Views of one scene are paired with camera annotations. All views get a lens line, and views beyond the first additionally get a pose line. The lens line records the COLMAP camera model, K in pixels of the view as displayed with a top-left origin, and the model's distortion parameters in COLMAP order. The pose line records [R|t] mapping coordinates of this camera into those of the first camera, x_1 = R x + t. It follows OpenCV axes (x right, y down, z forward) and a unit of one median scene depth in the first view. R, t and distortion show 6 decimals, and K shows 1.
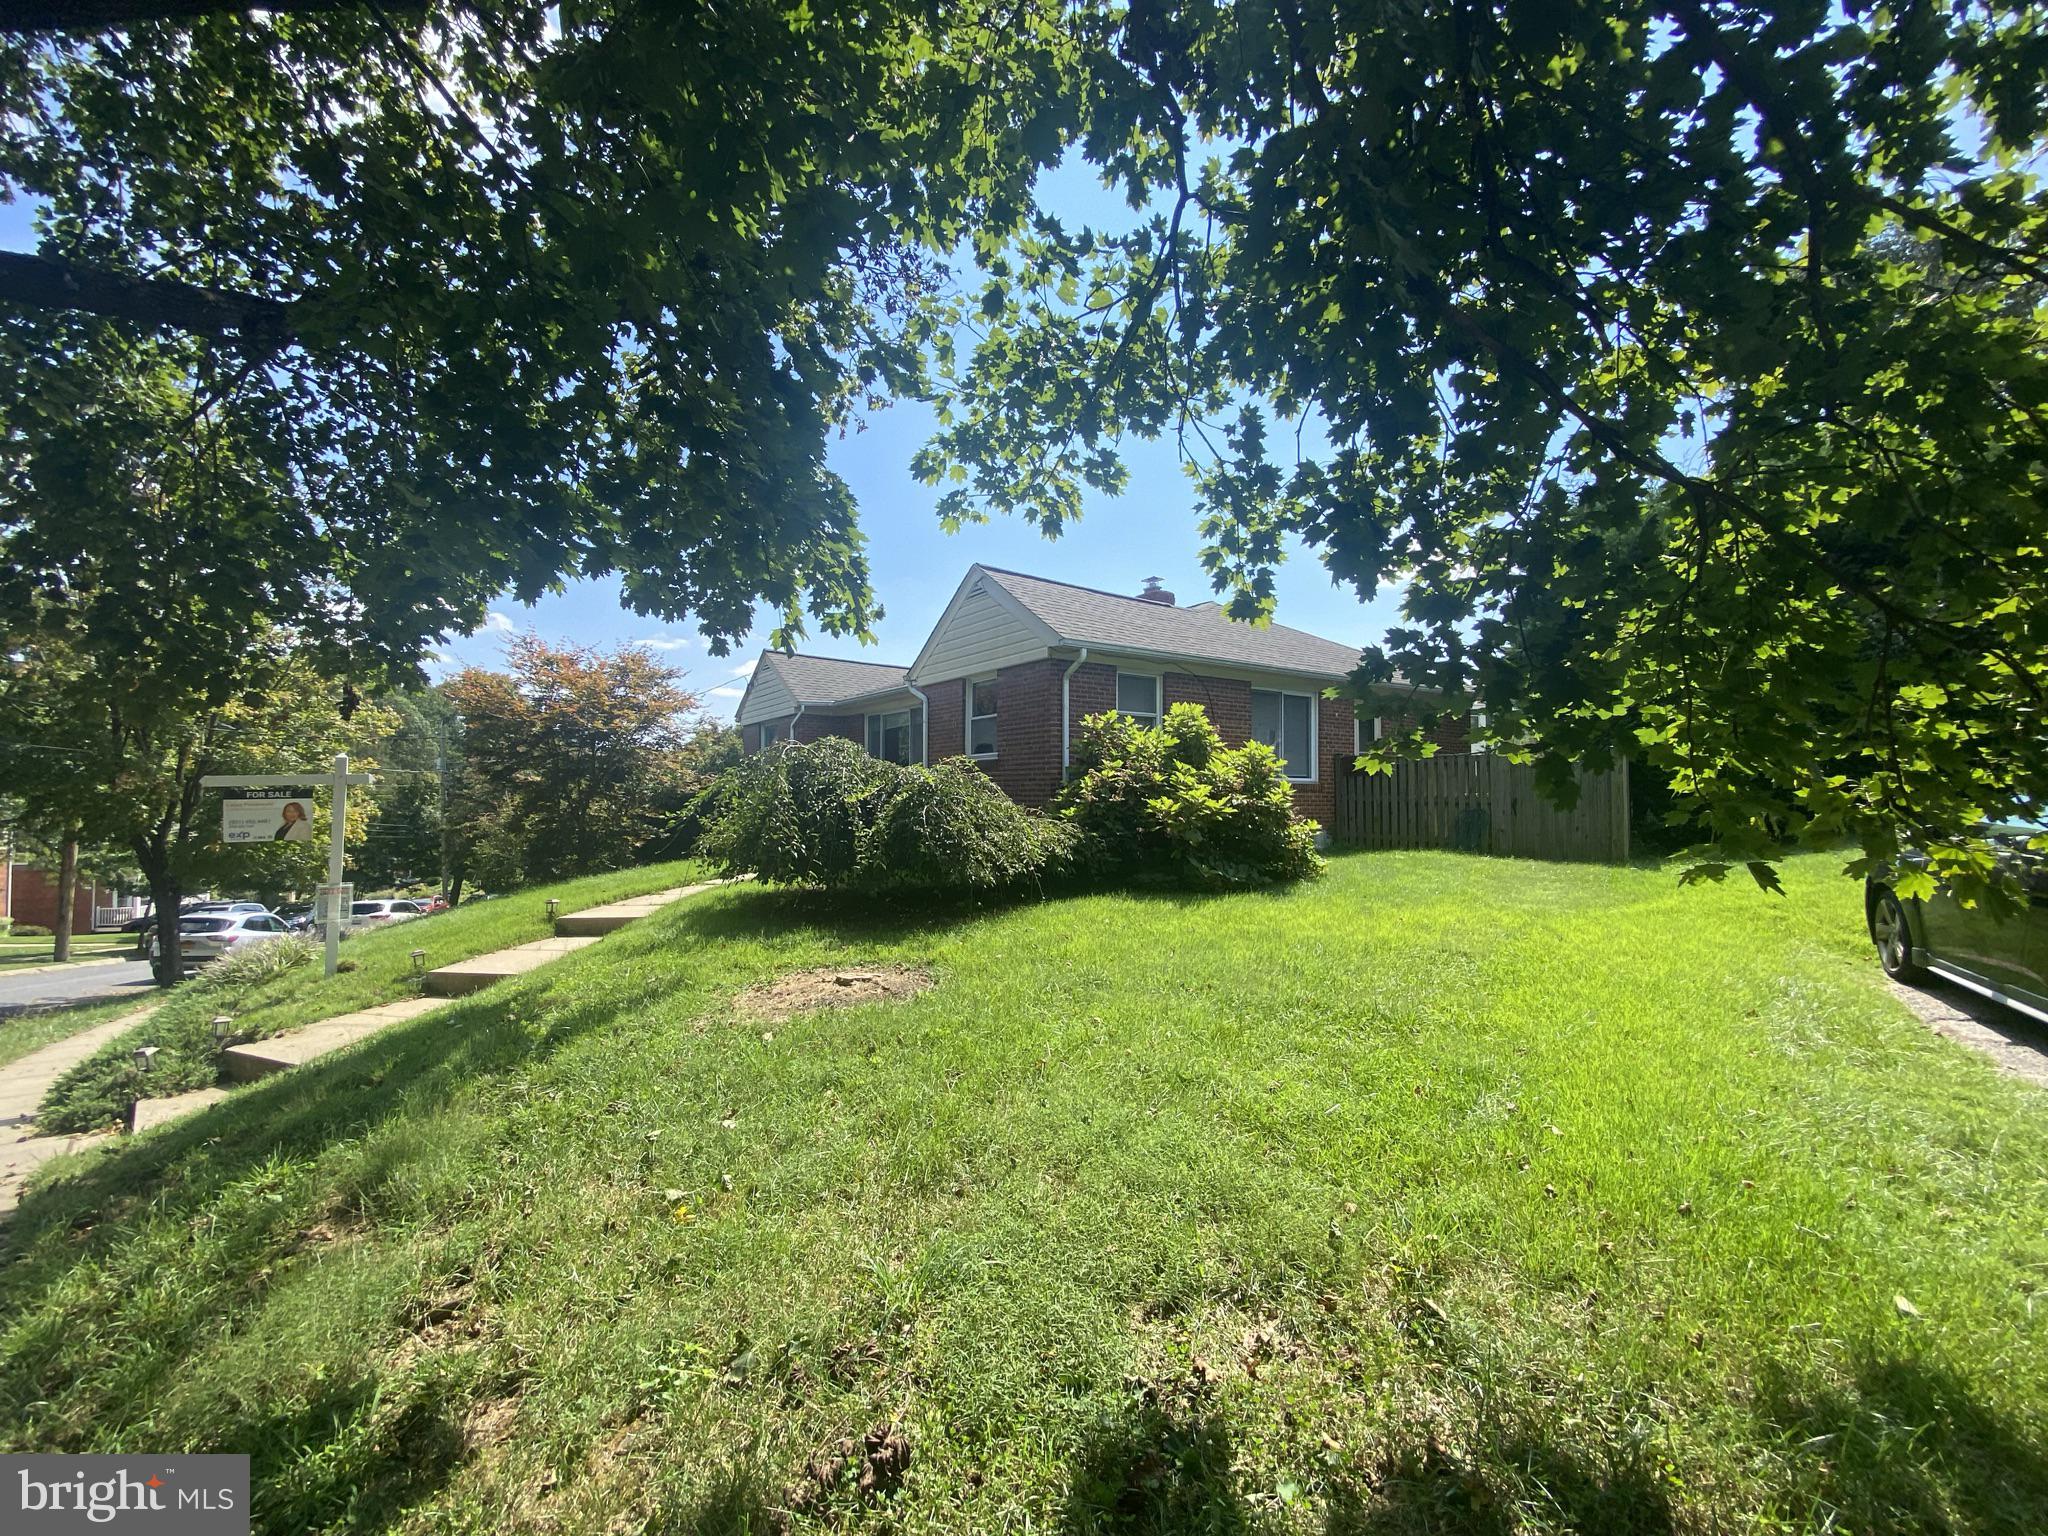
lens RADIAL K [[805.8, 0, 1024.0], [0, 805.8, 768.0], [0, 0, 1]] dist [0.000716, -0.012966]
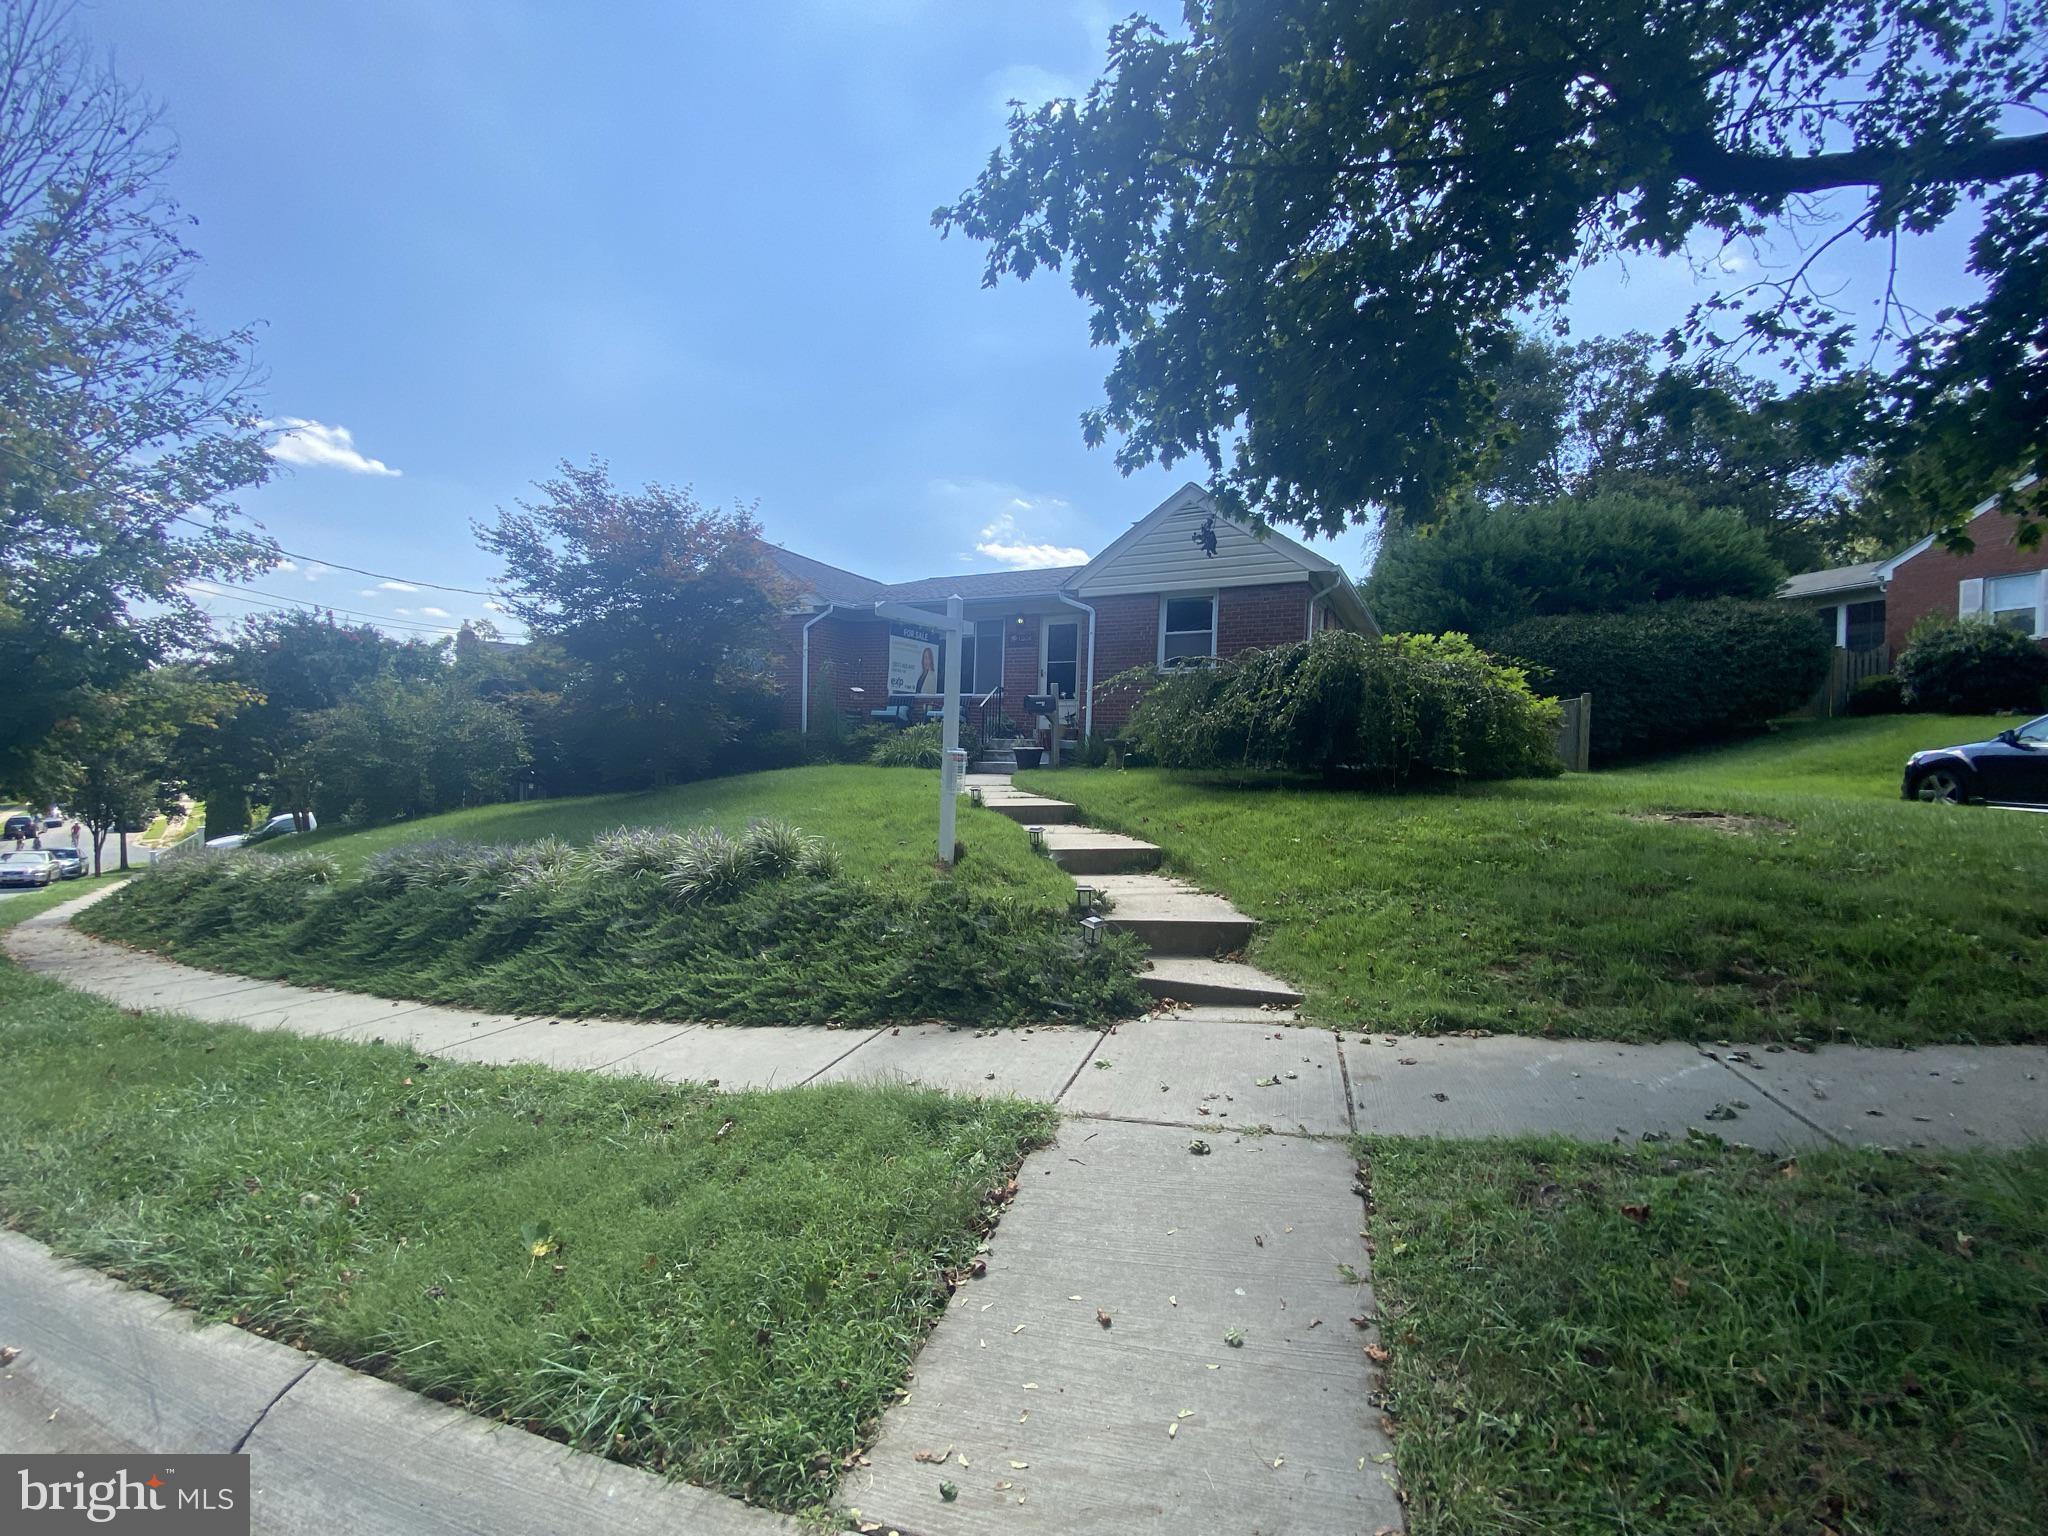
lens RADIAL K [[805.8, 0, 1024.0], [0, 805.8, 768.0], [0, 0, 1]] dist [0.000716, -0.012966]
pose [[0.904728, 0.026413, 0.425171, -0.381145], [-0.053725, 0.997181, 0.052375, 0.037485], [-0.422589, -0.070227, 0.903597, 0.082270]]
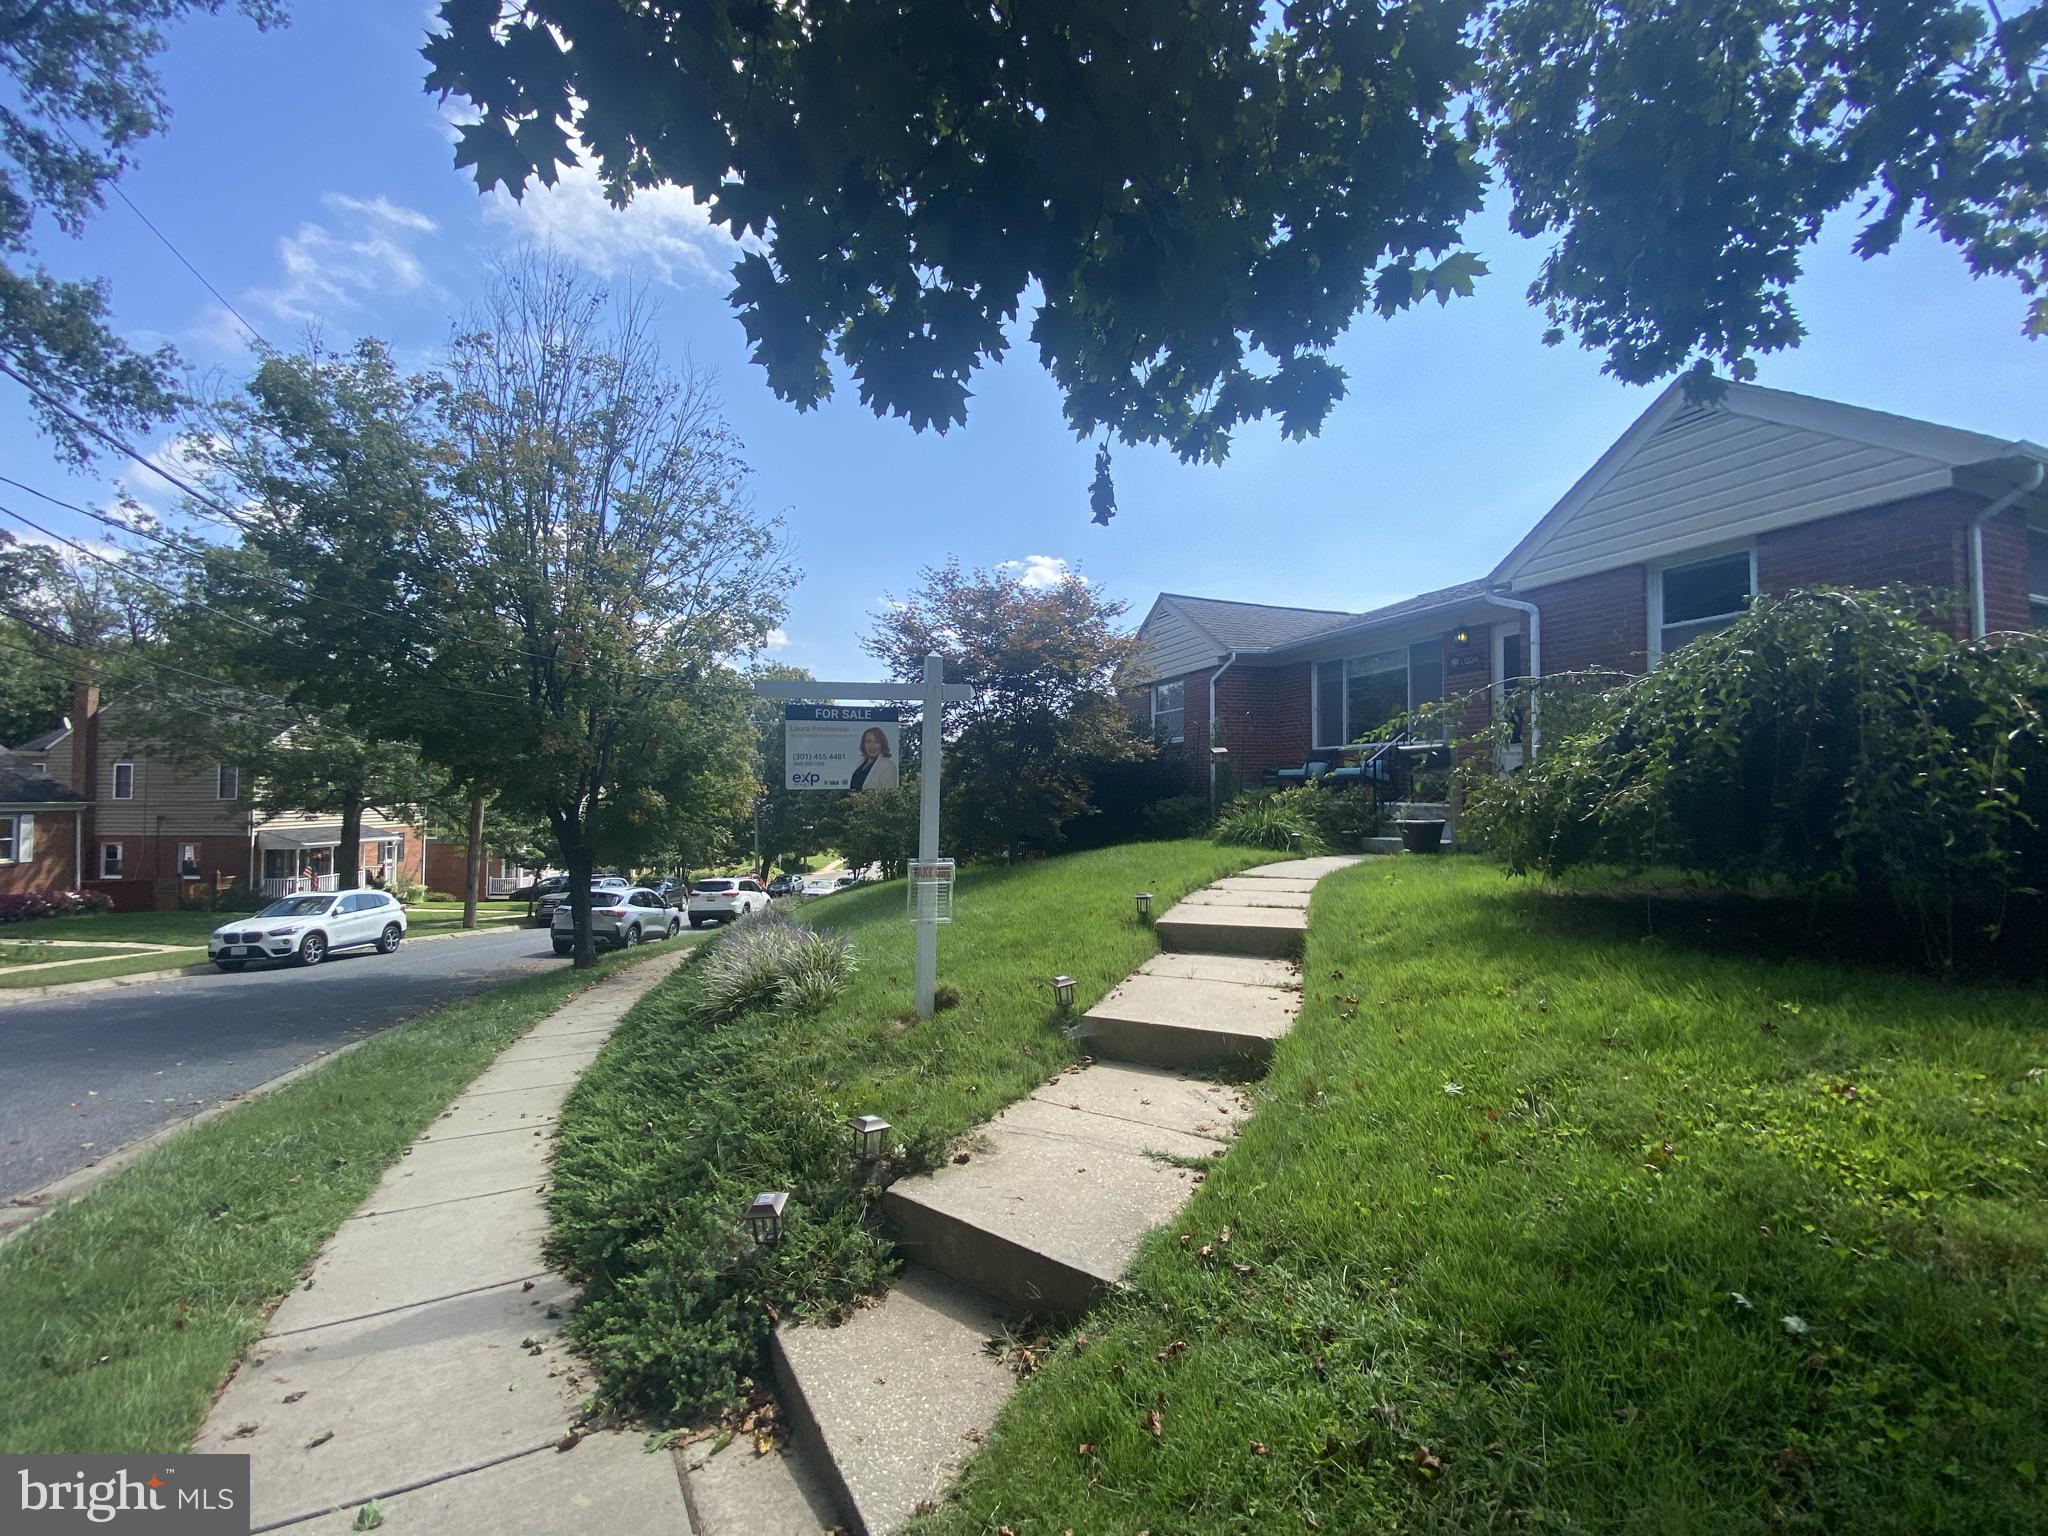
lens RADIAL K [[805.8, 0, 1024.0], [0, 805.8, 768.0], [0, 0, 1]] dist [0.000716, -0.012966]
pose [[0.964022, -0.003221, -0.265801, -0.220765], [0.005759, 0.999945, 0.008770, 0.024096], [0.265758, -0.009985, 0.963988, 0.150642]]
